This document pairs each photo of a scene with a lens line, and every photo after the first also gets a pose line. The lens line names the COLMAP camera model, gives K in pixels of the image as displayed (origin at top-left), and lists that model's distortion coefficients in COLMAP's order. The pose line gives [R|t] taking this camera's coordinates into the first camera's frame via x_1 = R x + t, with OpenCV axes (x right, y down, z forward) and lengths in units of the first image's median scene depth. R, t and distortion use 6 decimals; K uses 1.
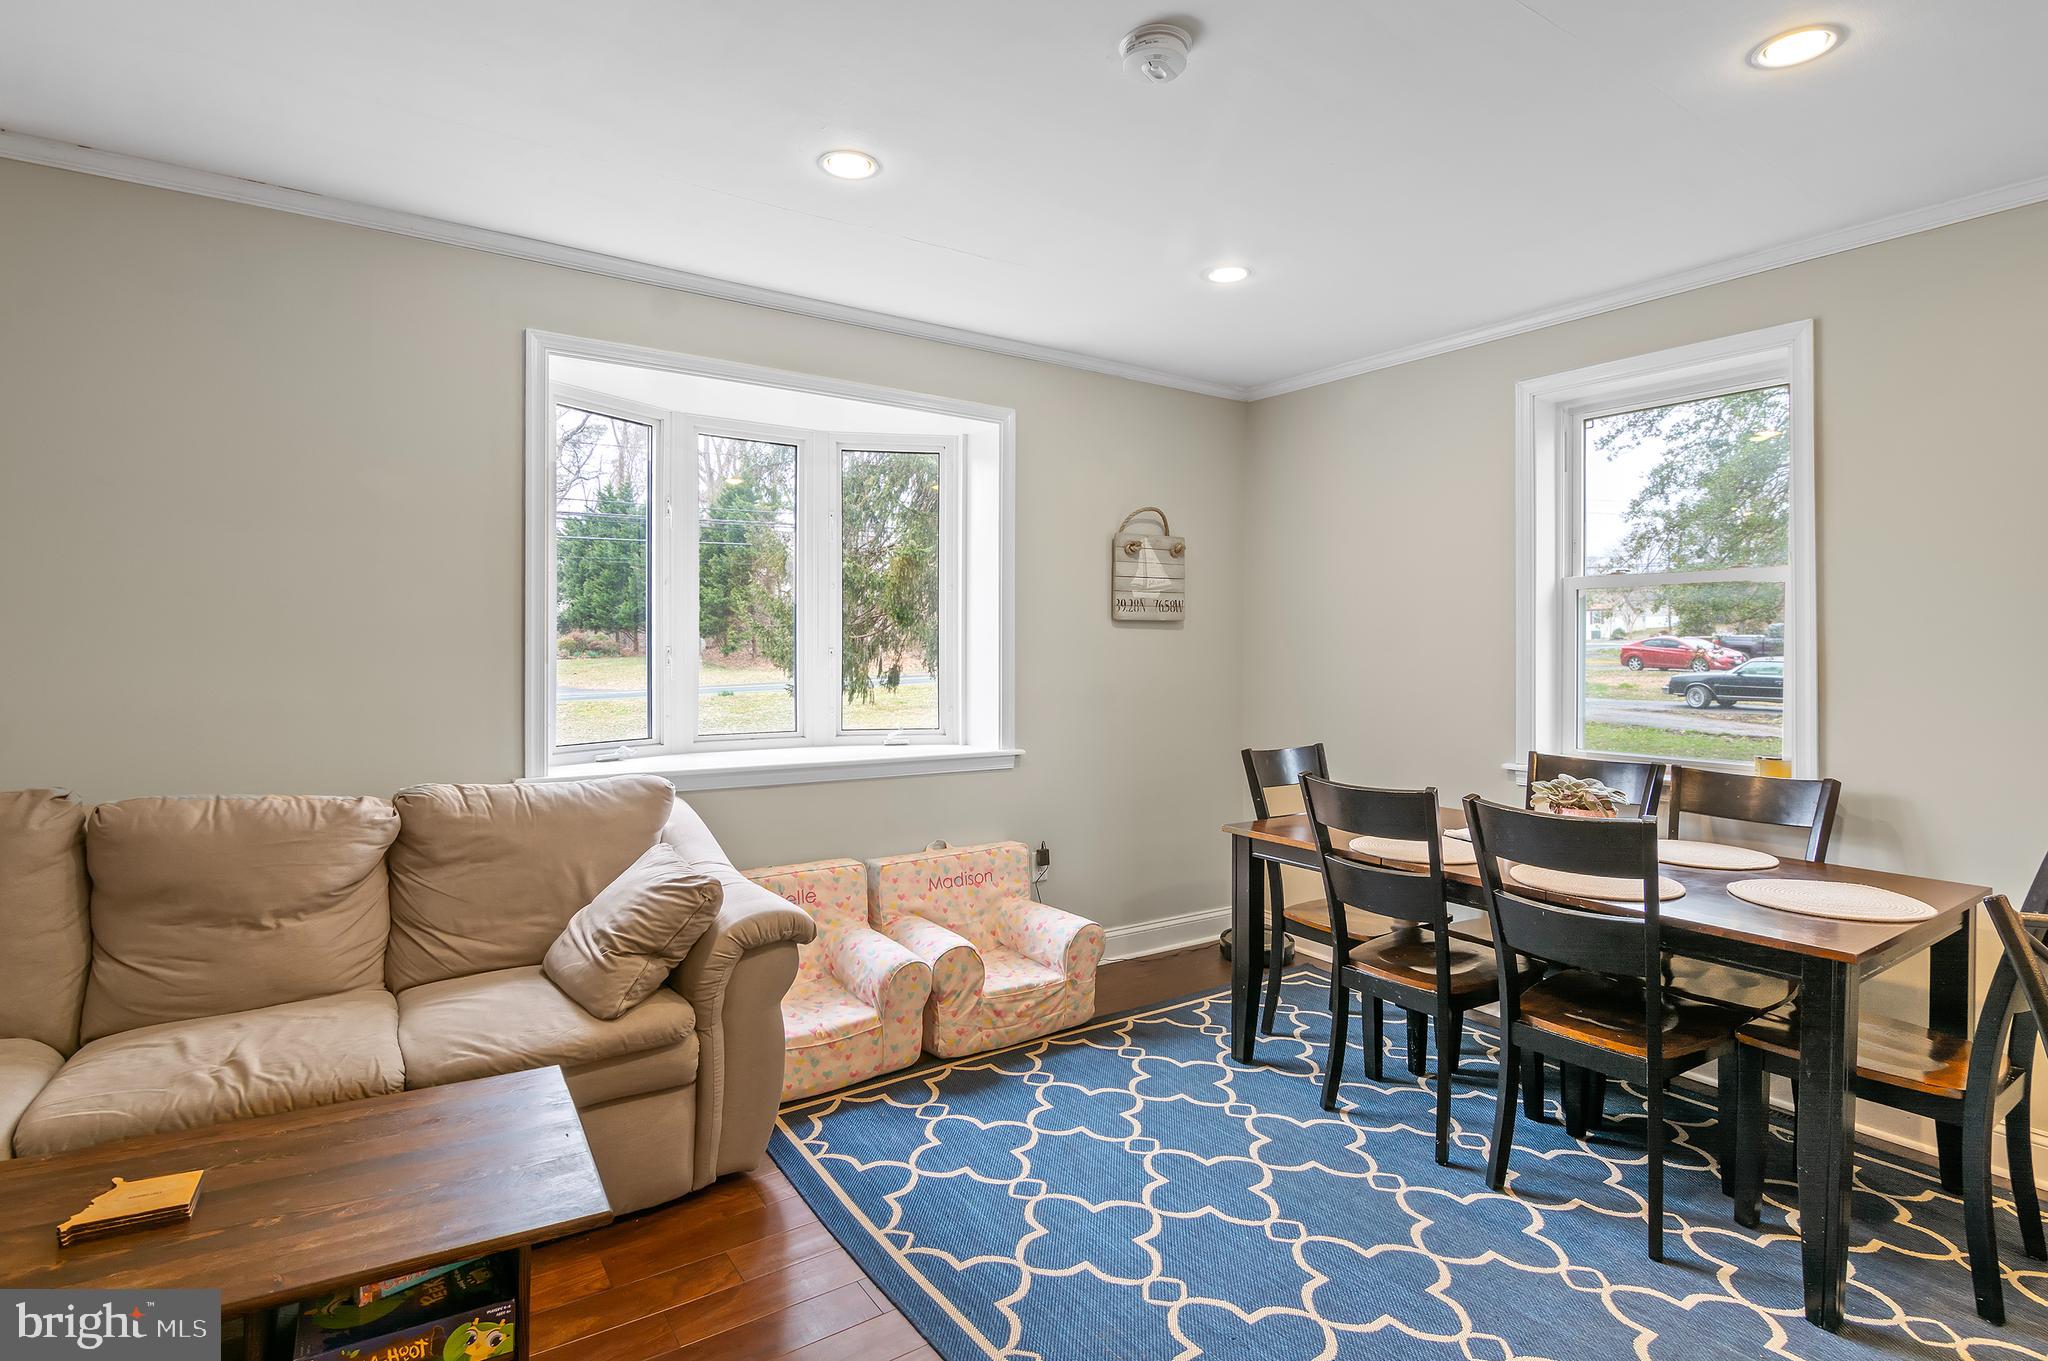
lens RADIAL K [[998.9, 0, 1025.3], [0, 998.9, 660.0], [0, 0, 1]] dist [-0.011231, -0.002884]
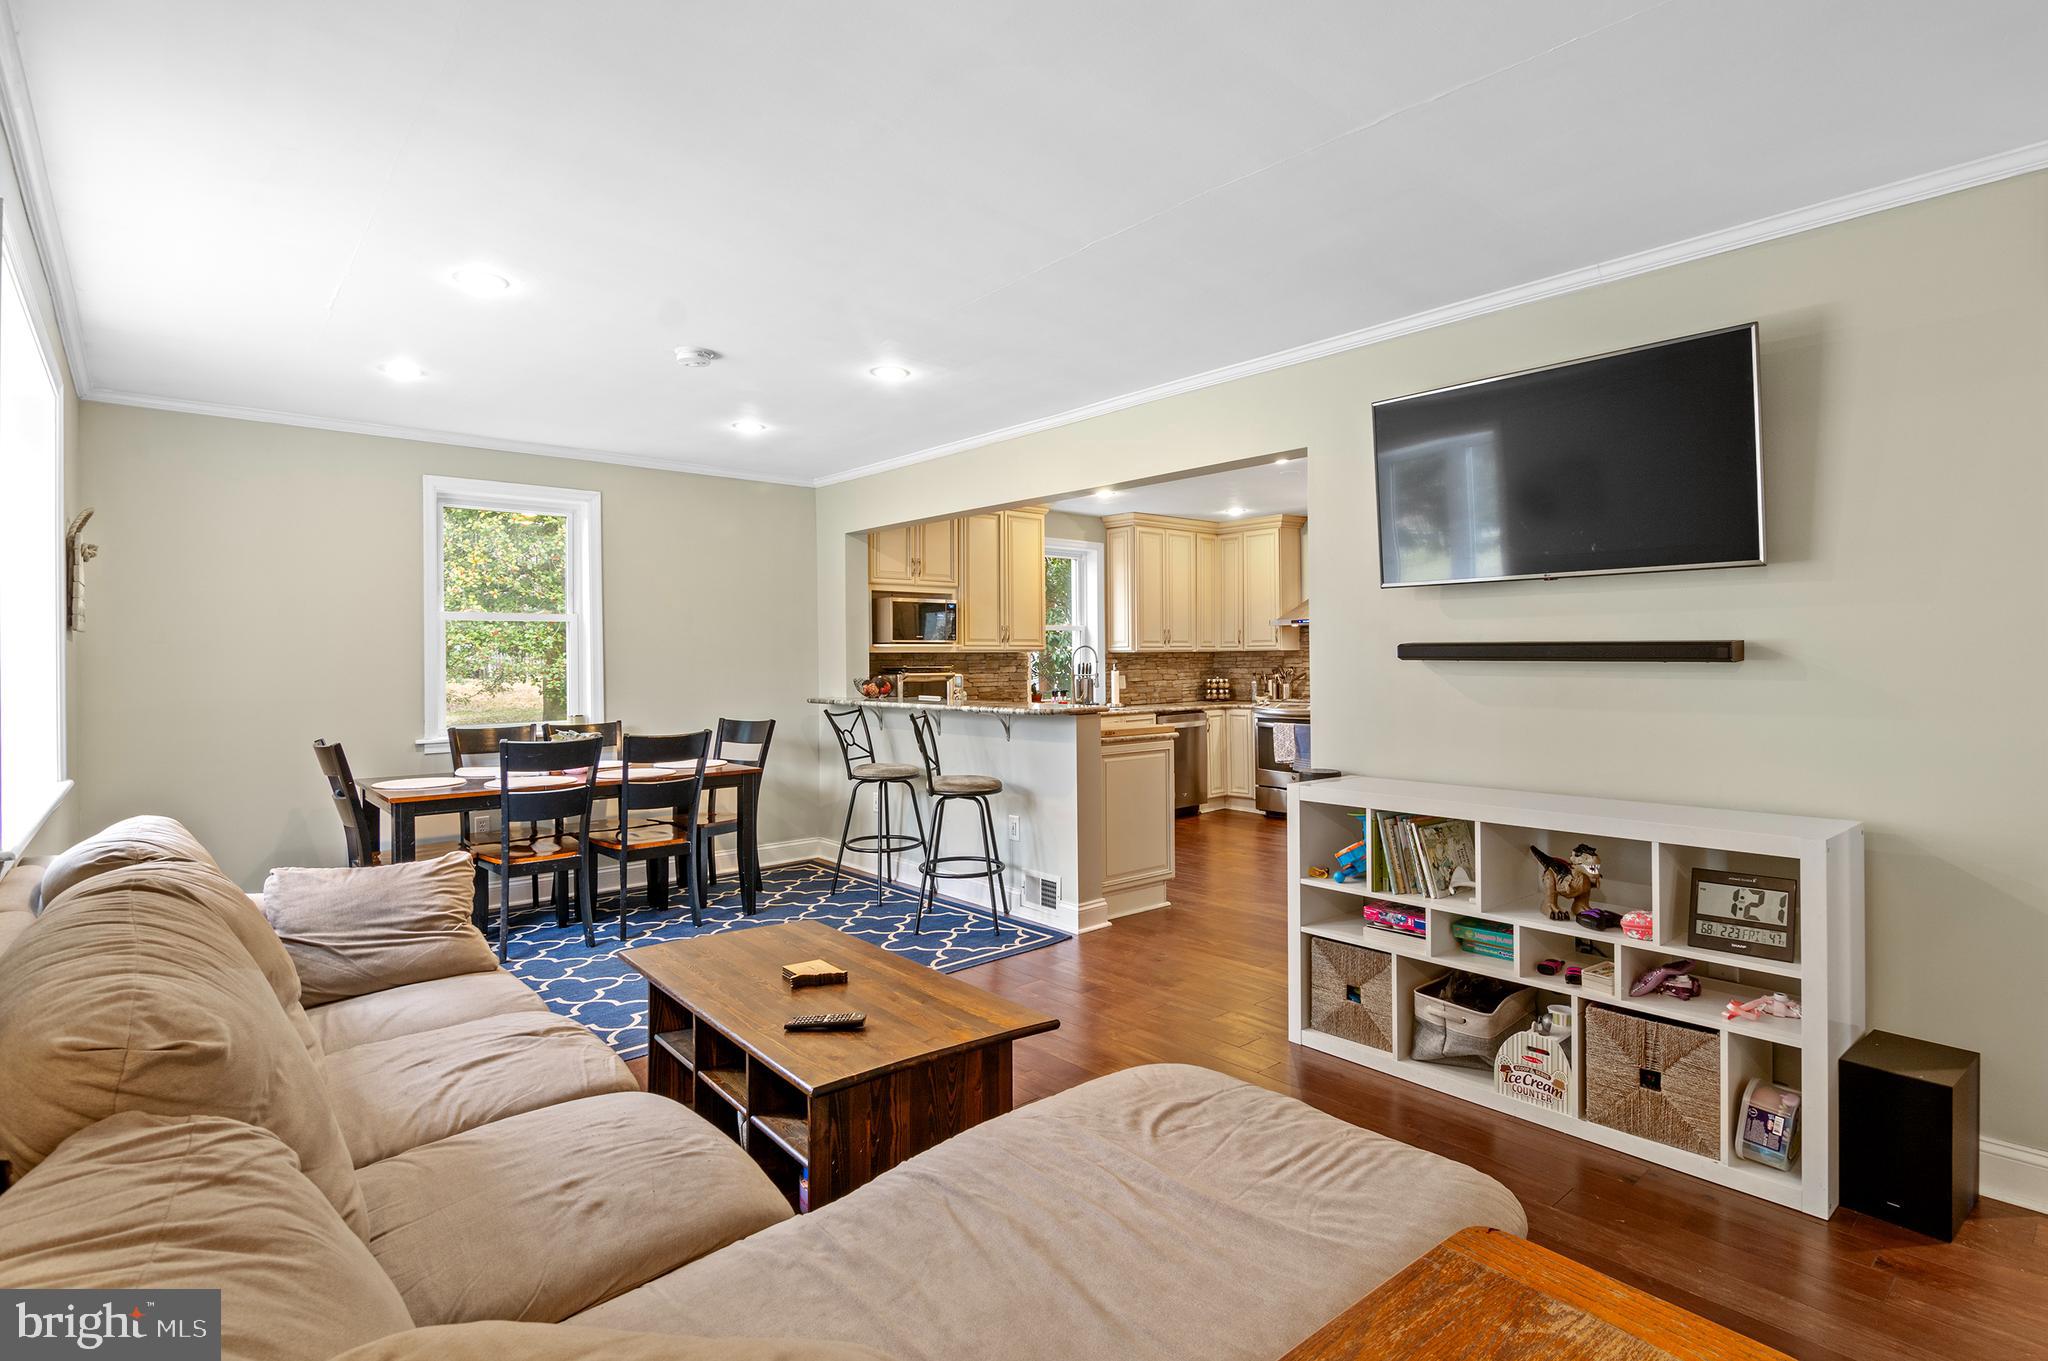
lens RADIAL K [[998.9, 0, 1007.7], [0, 998.9, 670.0], [0, 0, 1]] dist [-0.011231, -0.002884]
pose [[-0.103372, -0.013026, 0.994558, -1.367557], [0.021353, 0.999655, 0.015312, -0.001036], [-0.994414, 0.022819, -0.103058, 0.417152]]
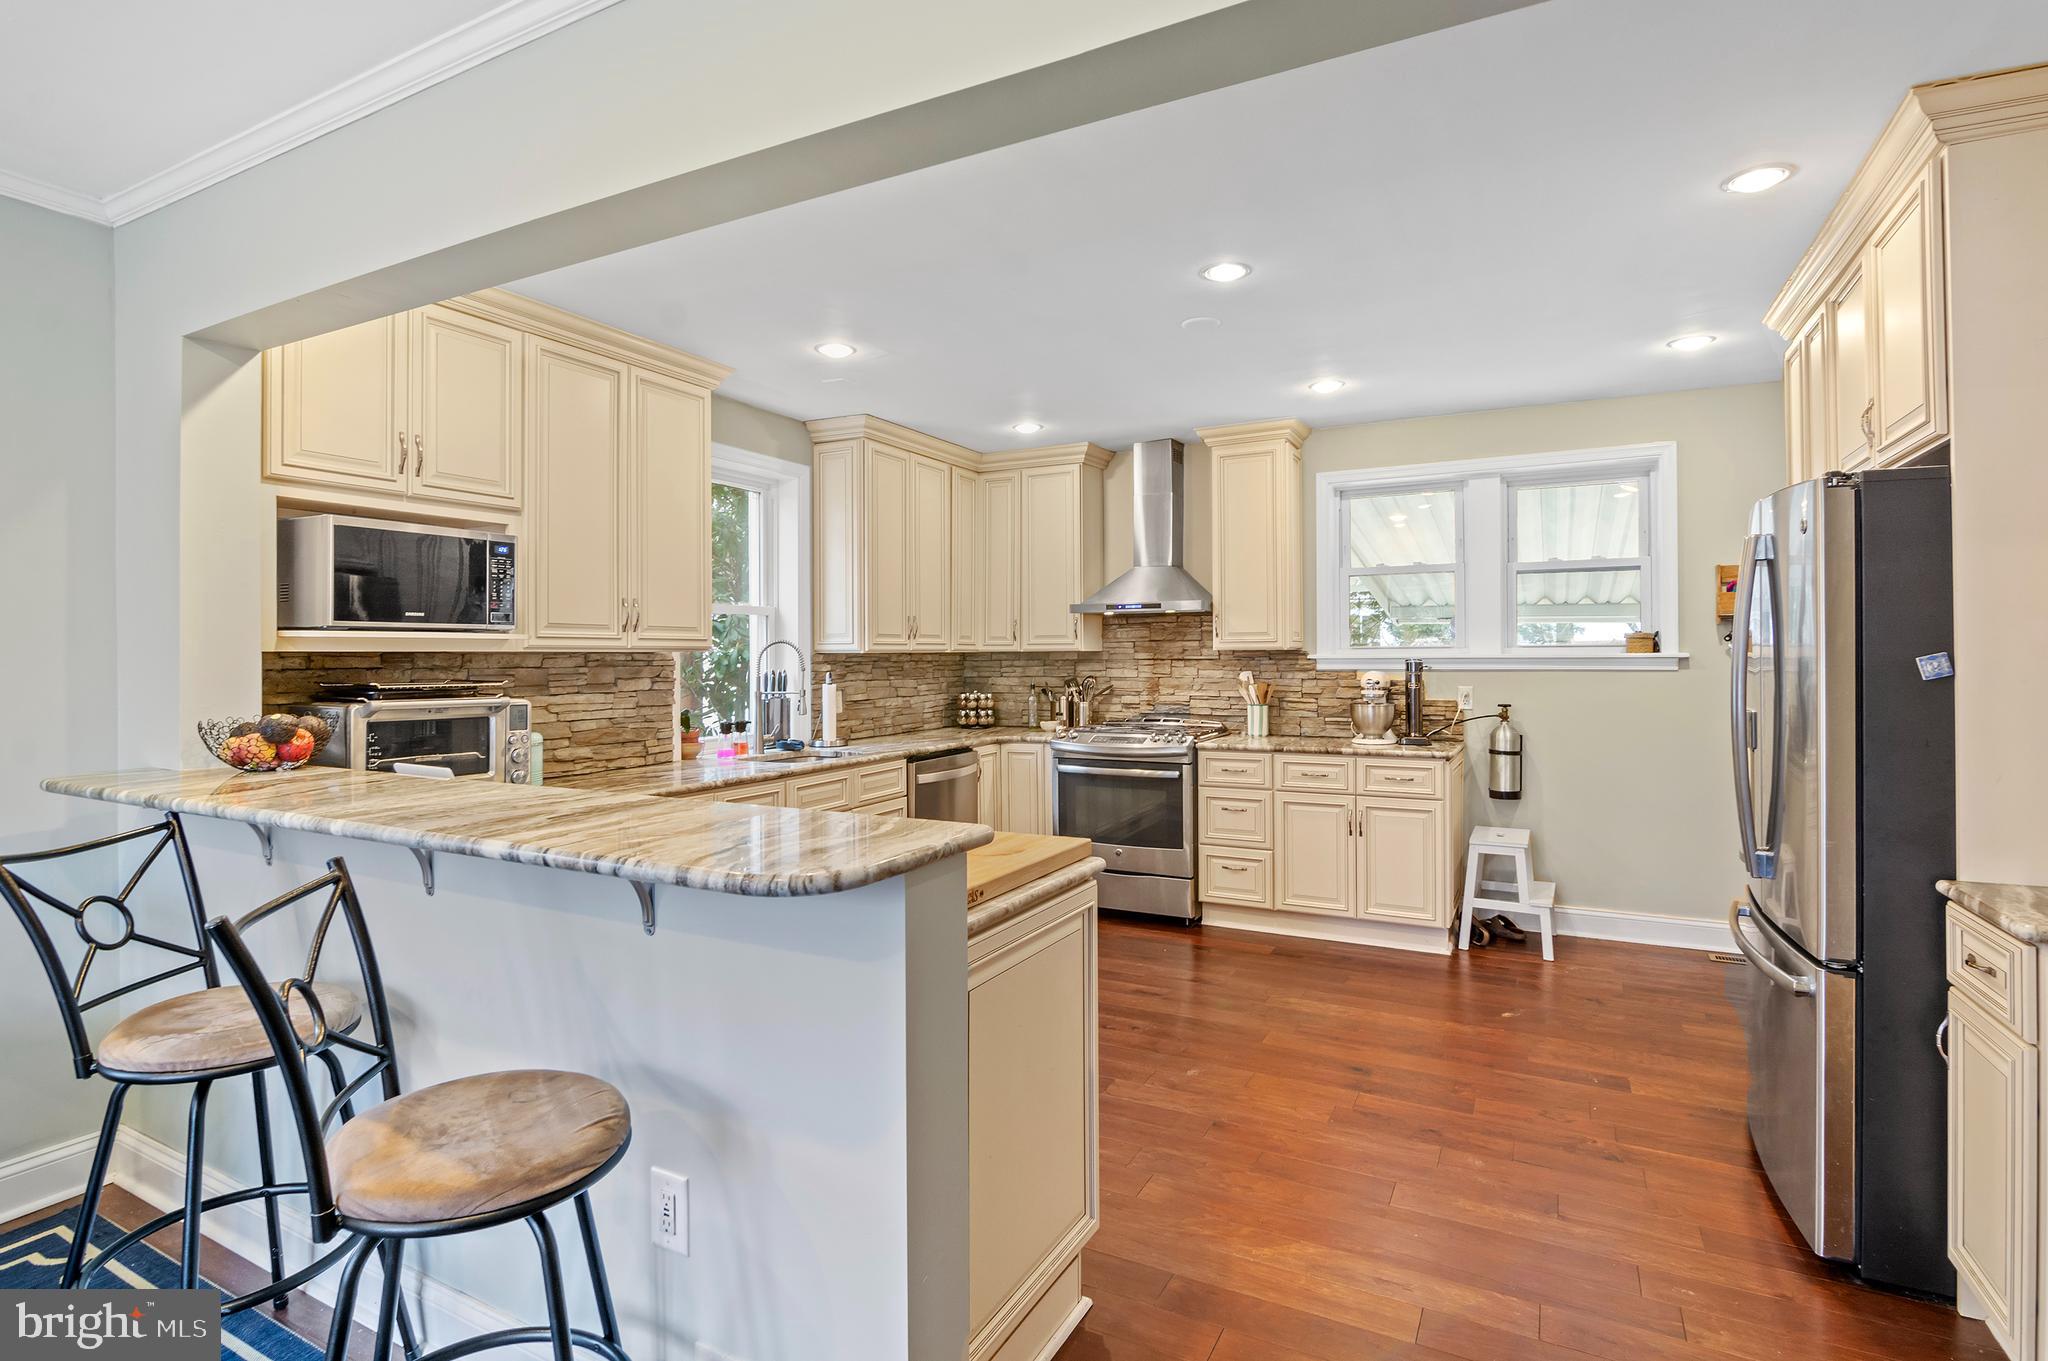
lens RADIAL K [[998.9, 0, 1020.1], [0, 998.9, 651.6], [0, 0, 1]] dist [-0.011231, -0.002884]
pose [[-0.466412, 0.001026, 0.884567, -0.101091], [0.013227, 0.999896, 0.005814, -0.008589], [-0.884469, 0.014412, -0.466377, 0.303429]]
